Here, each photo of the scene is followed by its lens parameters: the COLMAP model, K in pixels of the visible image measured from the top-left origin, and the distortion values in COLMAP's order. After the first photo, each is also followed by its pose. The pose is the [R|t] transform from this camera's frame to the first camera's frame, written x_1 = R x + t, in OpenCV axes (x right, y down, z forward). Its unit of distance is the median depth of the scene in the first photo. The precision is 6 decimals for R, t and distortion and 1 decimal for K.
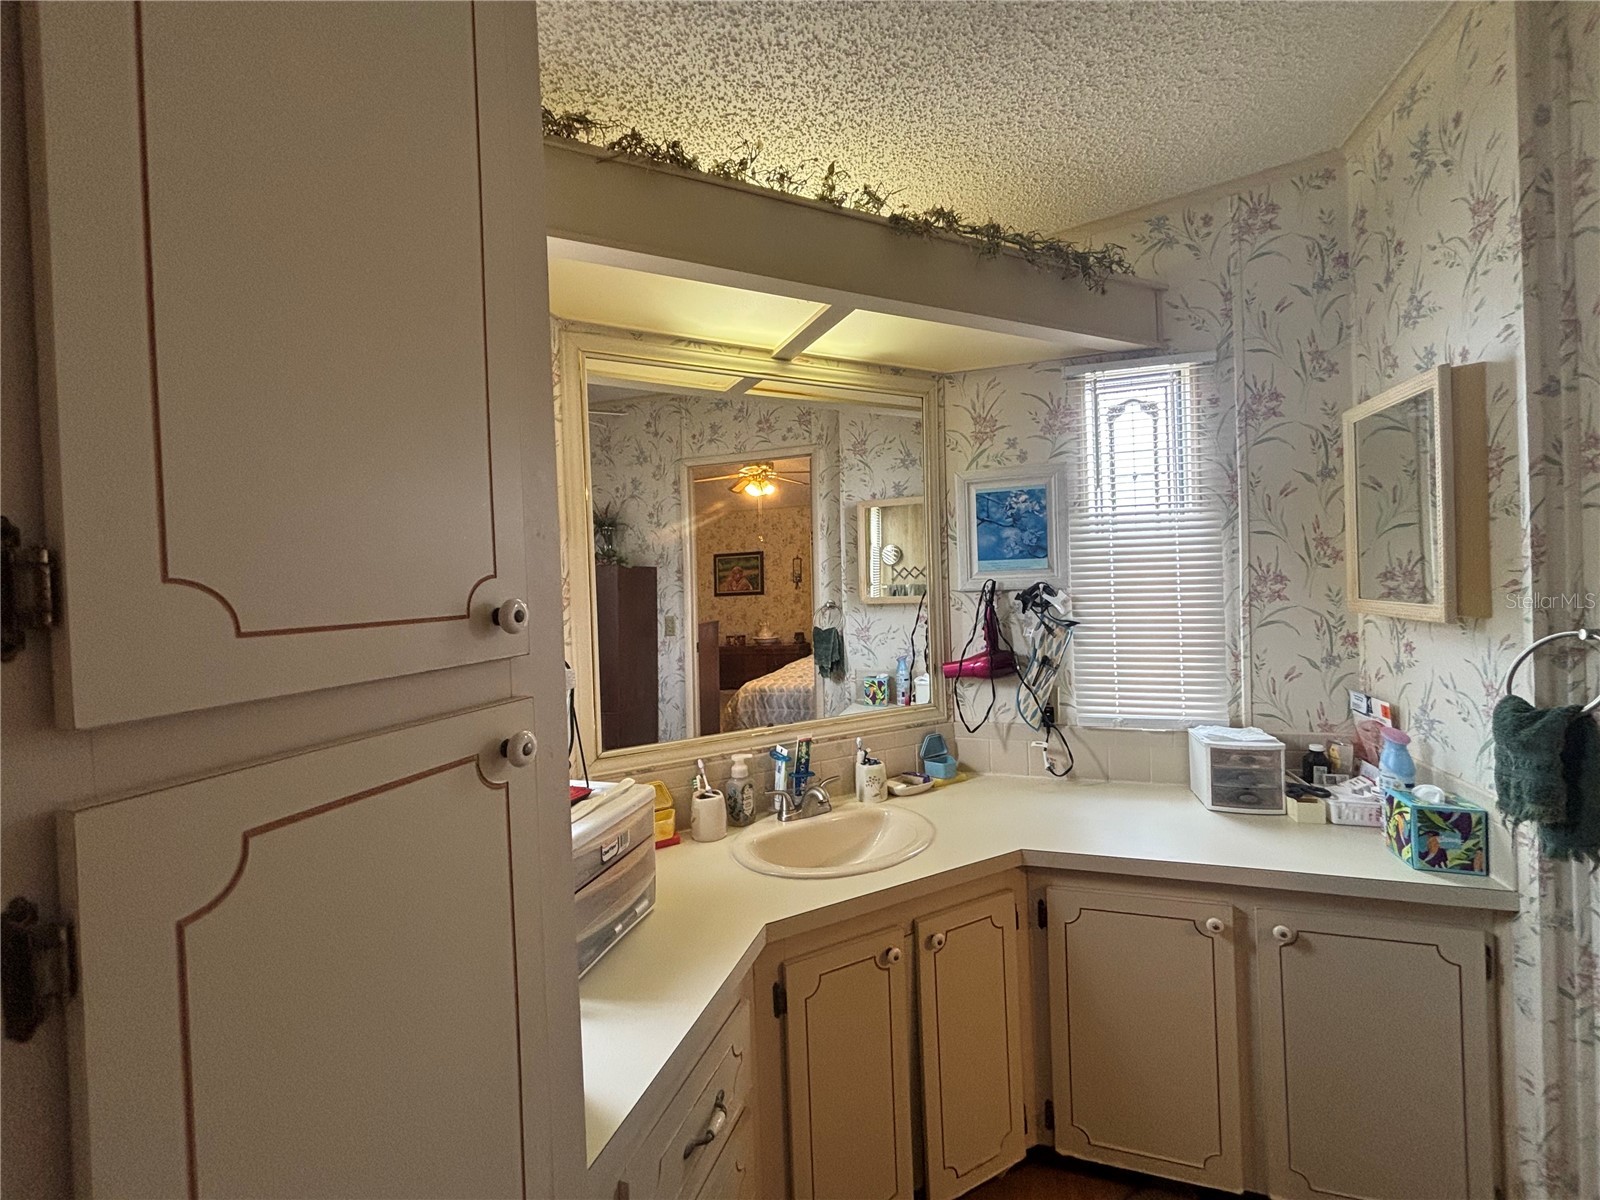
lens RADIAL K [[649.6, 0, 800.7], [0, 649.6, 591.5], [0, 0, 1]] dist [-0.001975, -0.001095]
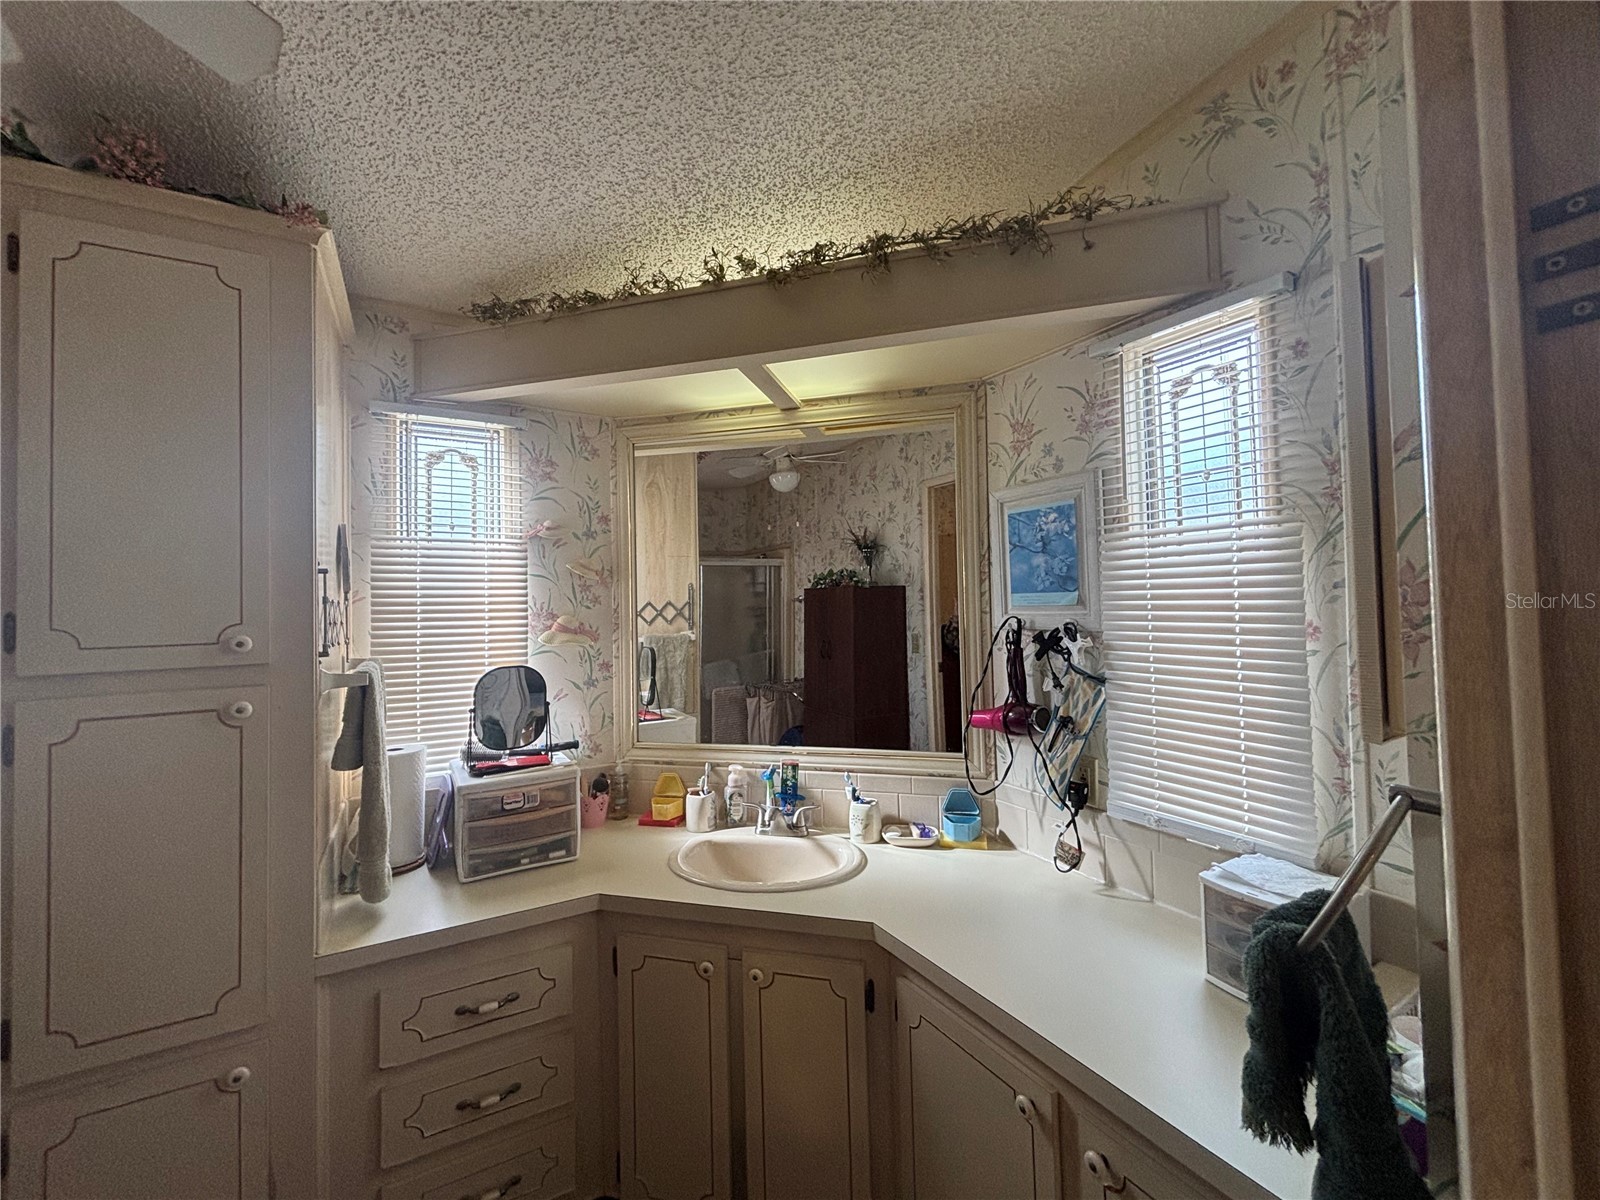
lens RADIAL K [[660.3, 0, 800.6], [0, 660.3, 586.5], [0, 0, 1]] dist [0.000189, -0.000240]
pose [[0.738556, -0.000131, -0.674192, 0.675776], [-0.007523, 0.999936, -0.008436, -0.048925], [0.674150, 0.011303, 0.738508, 0.186469]]
